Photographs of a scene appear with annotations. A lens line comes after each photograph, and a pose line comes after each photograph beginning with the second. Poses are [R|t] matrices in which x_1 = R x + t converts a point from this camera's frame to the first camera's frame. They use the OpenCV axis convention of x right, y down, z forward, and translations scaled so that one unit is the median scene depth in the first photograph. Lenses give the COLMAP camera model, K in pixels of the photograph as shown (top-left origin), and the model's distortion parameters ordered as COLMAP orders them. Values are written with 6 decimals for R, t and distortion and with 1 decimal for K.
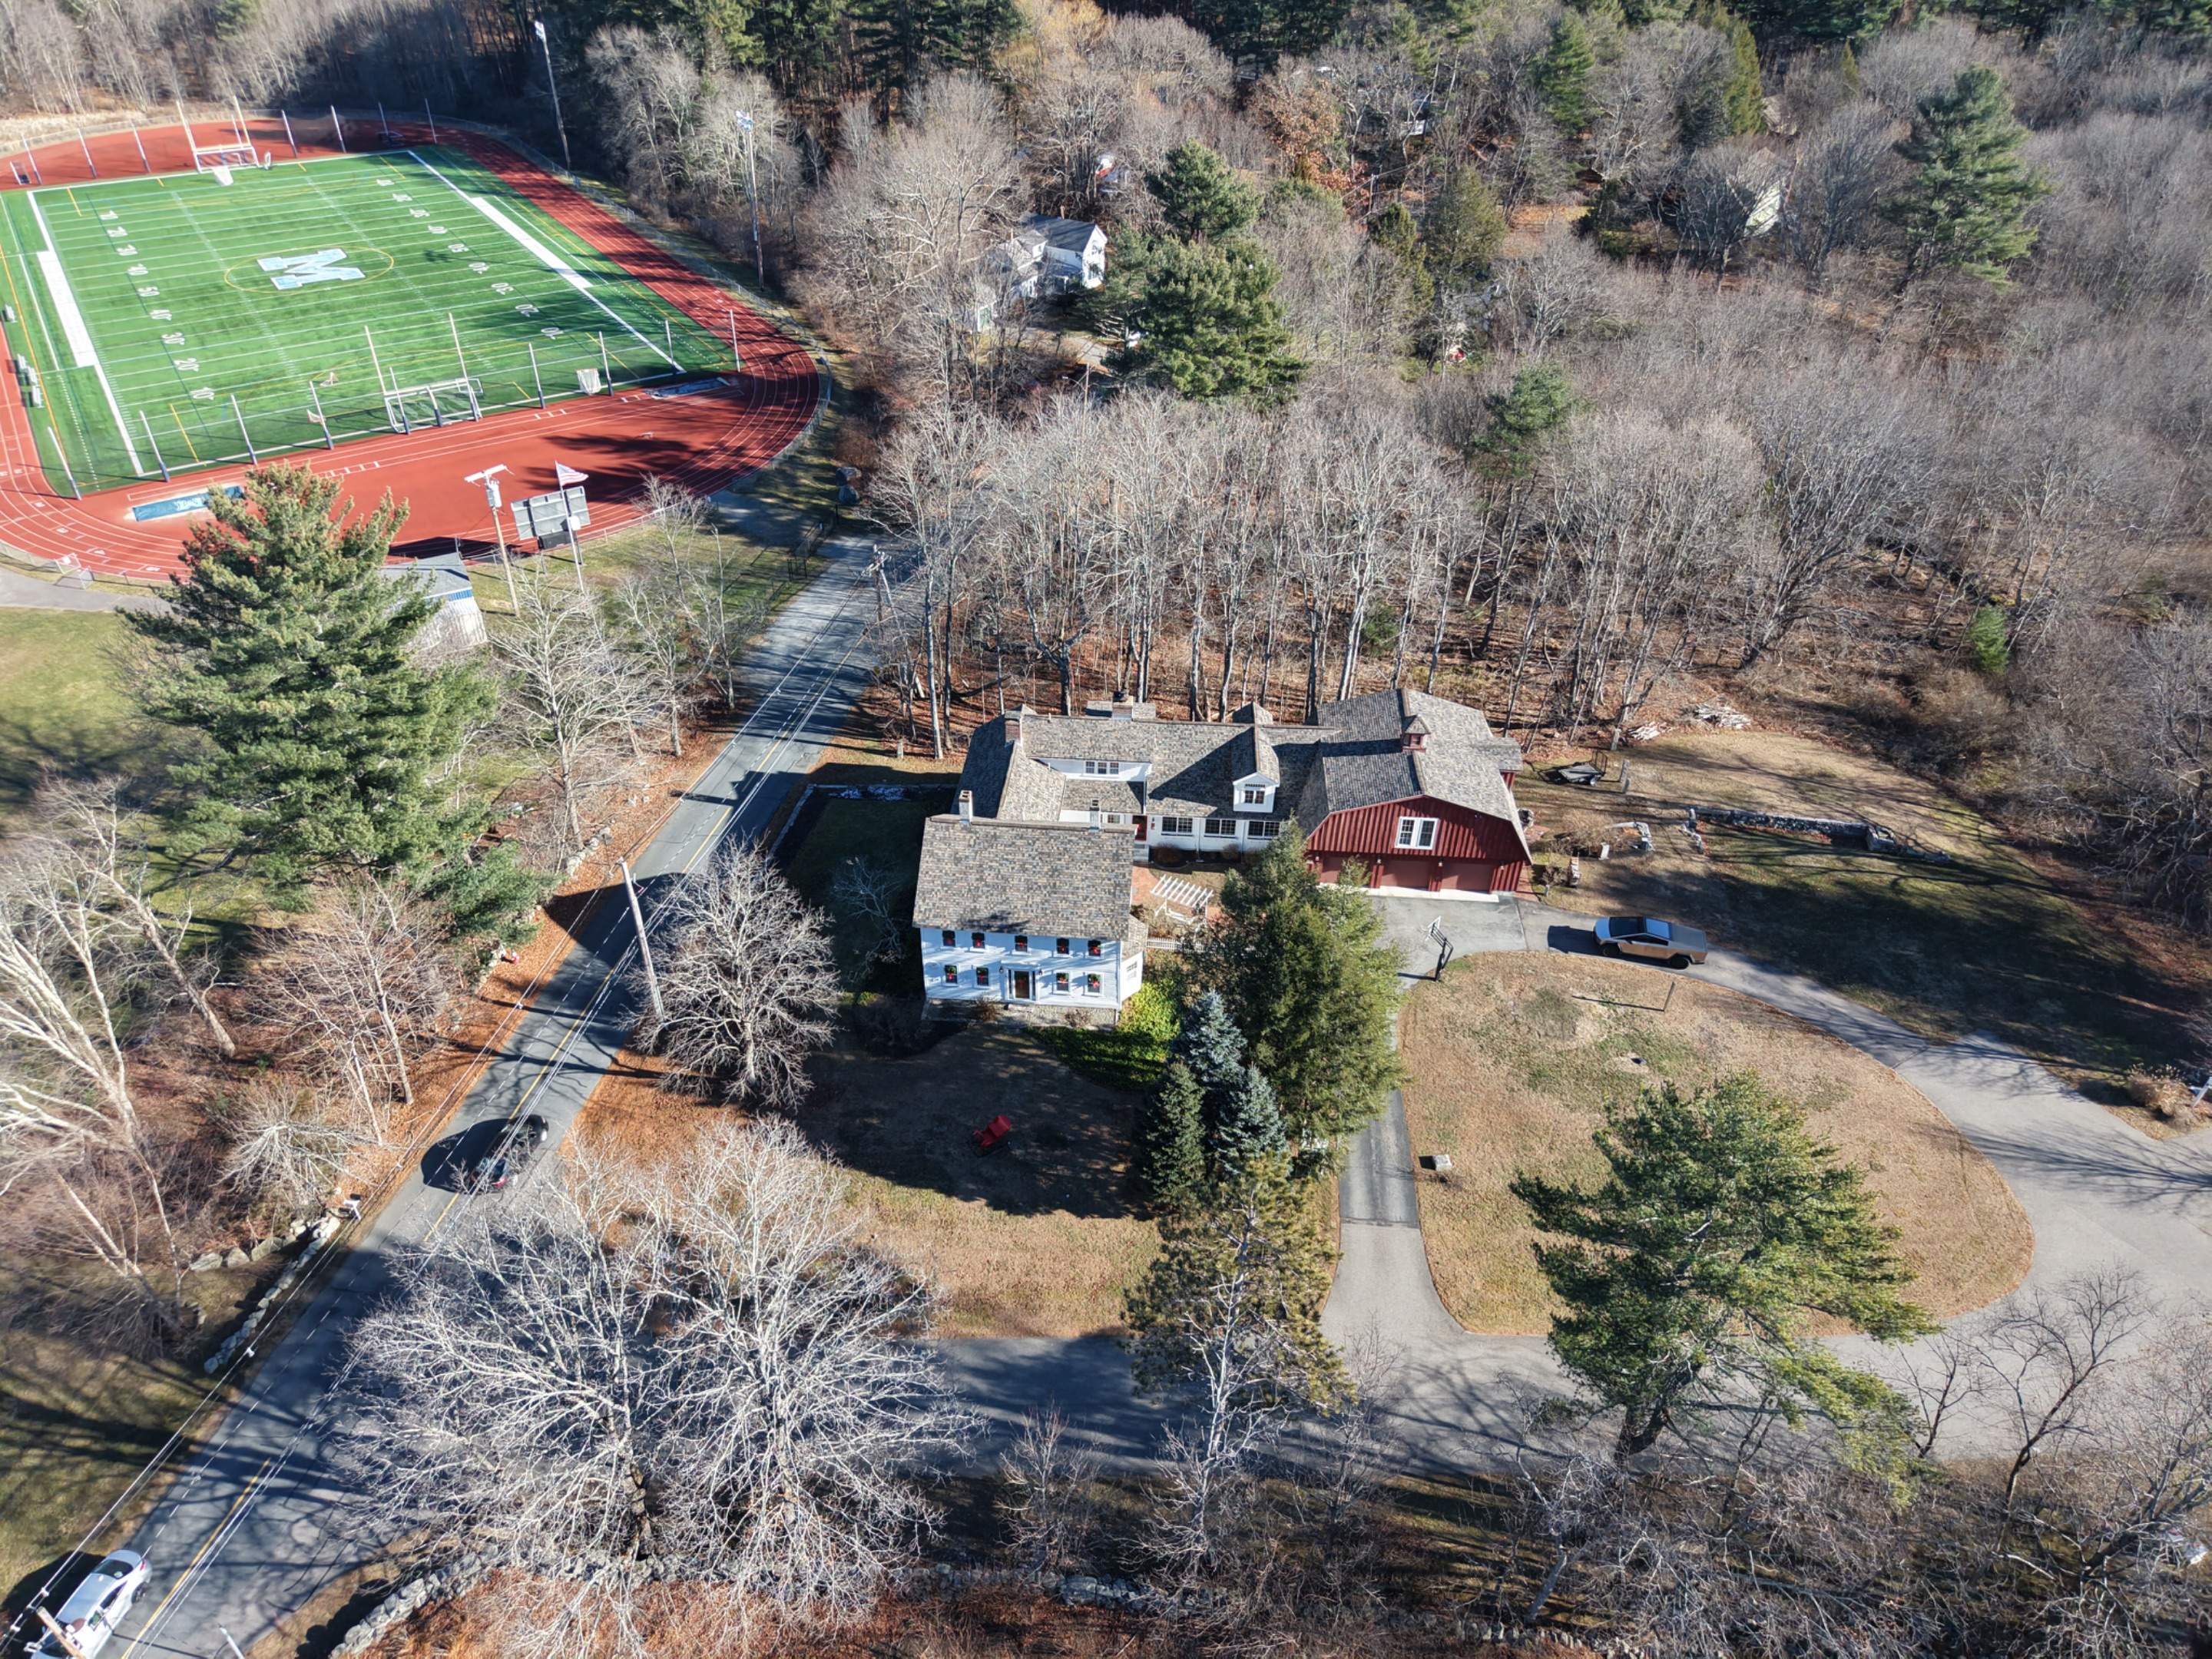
lens RADIAL K [[1481.5, 0, 1090.0], [0, 1481.5, 840.7], [0, 0, 1]] dist [0.015867, -0.013927]
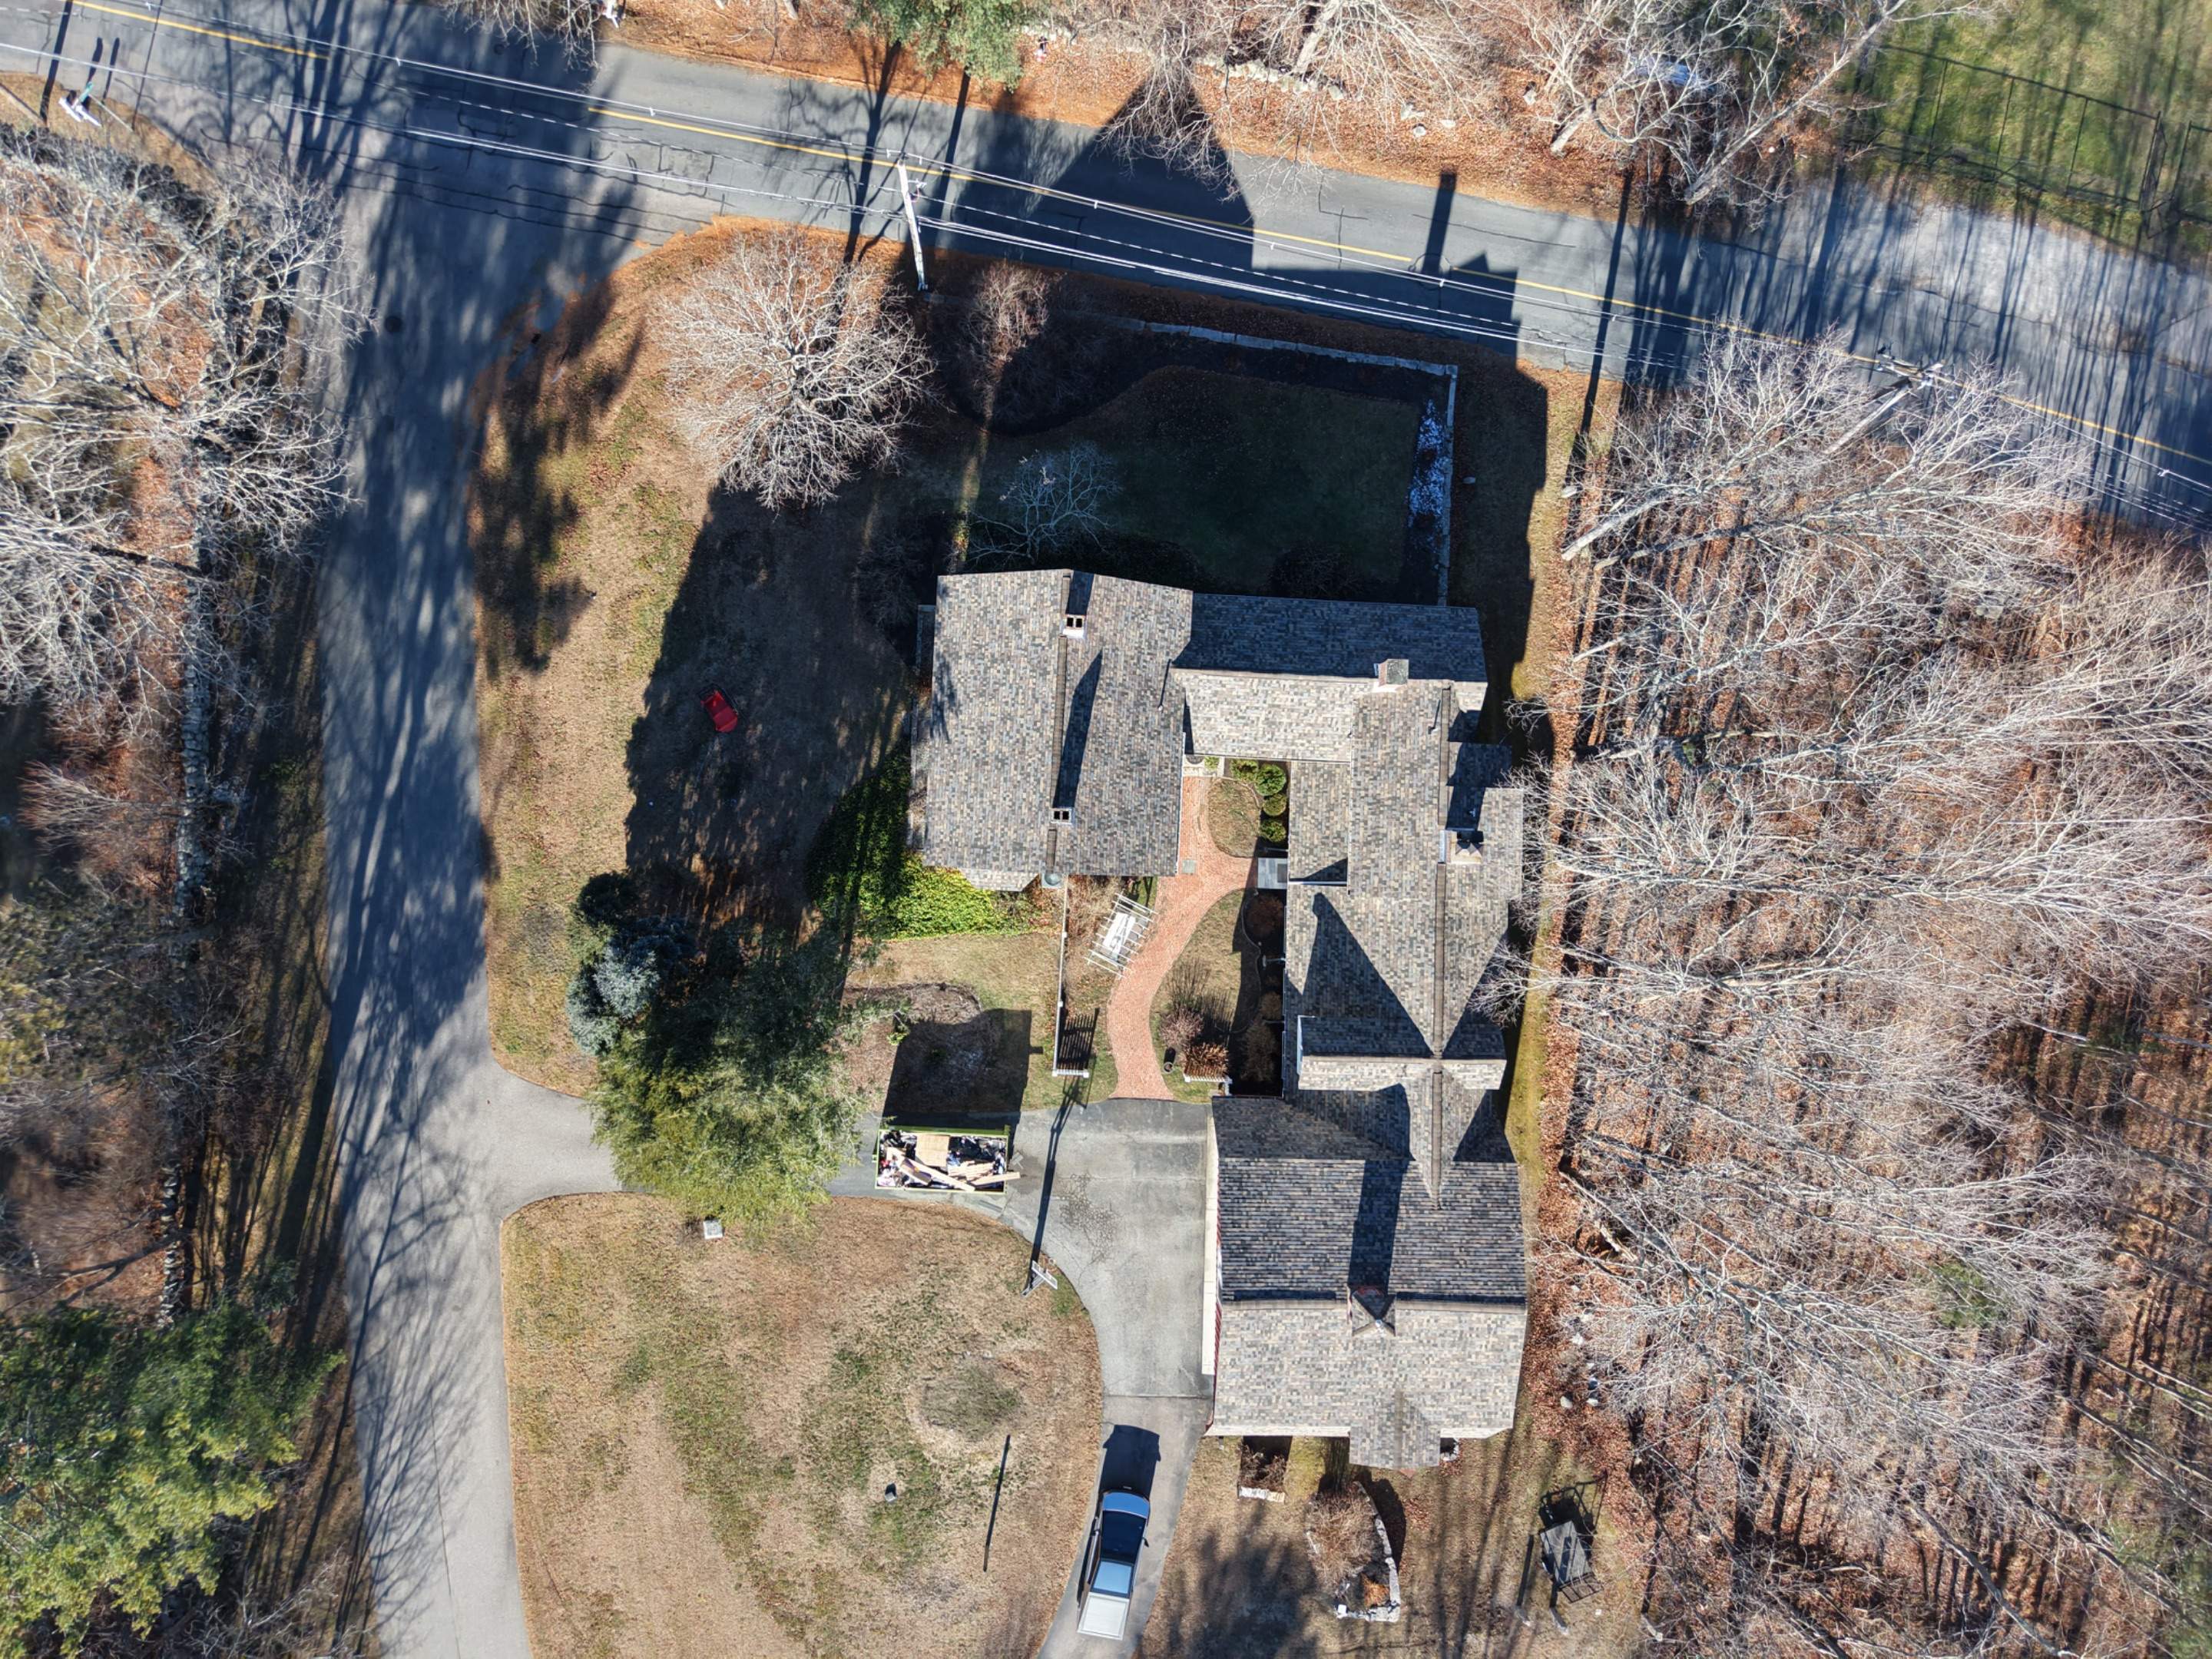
lens RADIAL K [[1481.5, 0, 1095.6], [0, 1481.5, 834.0], [0, 0, 1]] dist [0.015867, -0.013927]
pose [[0.039917, 0.999201, -0.001898, 0.011636], [-0.625824, 0.026481, 0.779515, -0.485611], [0.778942, -0.029928, 0.626381, 0.501373]]
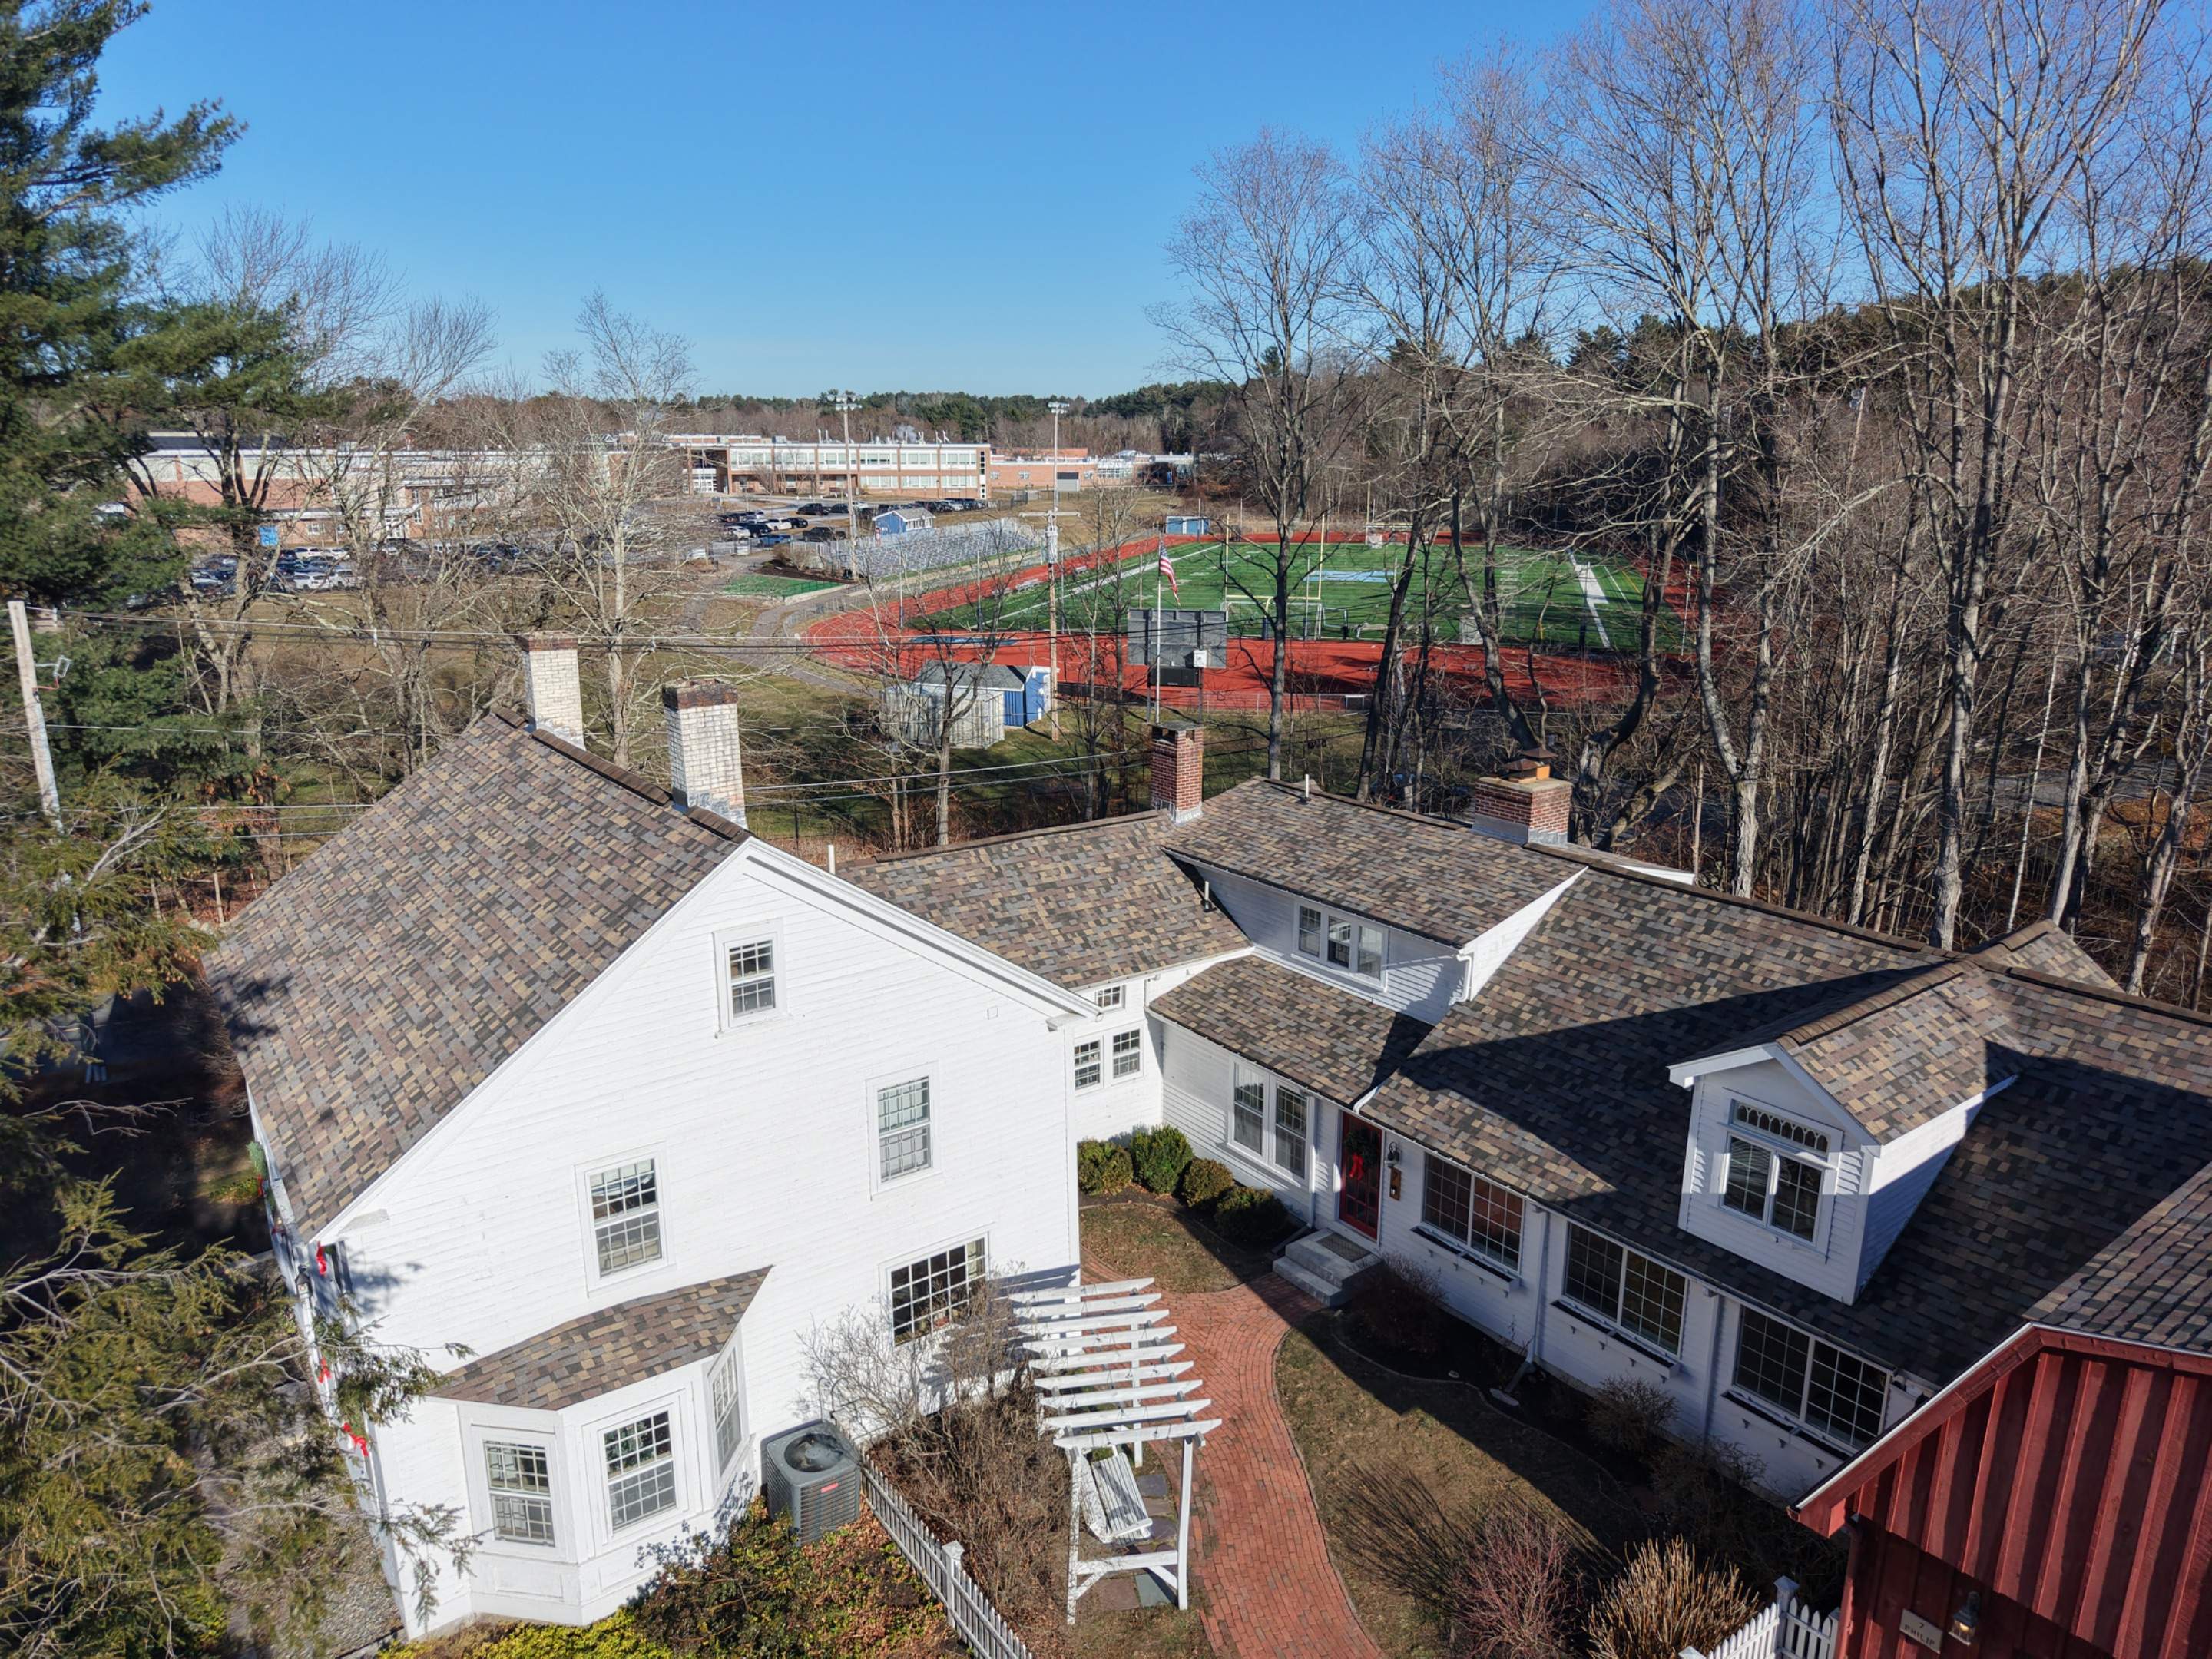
lens RADIAL K [[1481.5, 0, 1097.5], [0, 1481.5, 832.5], [0, 0, 1]] dist [0.015867, -0.013927]
pose [[0.652447, 0.180608, -0.735998, 0.191537], [-0.452676, 0.871768, -0.187363, 0.009103], [0.607780, 0.455413, 0.650539, 0.767289]]
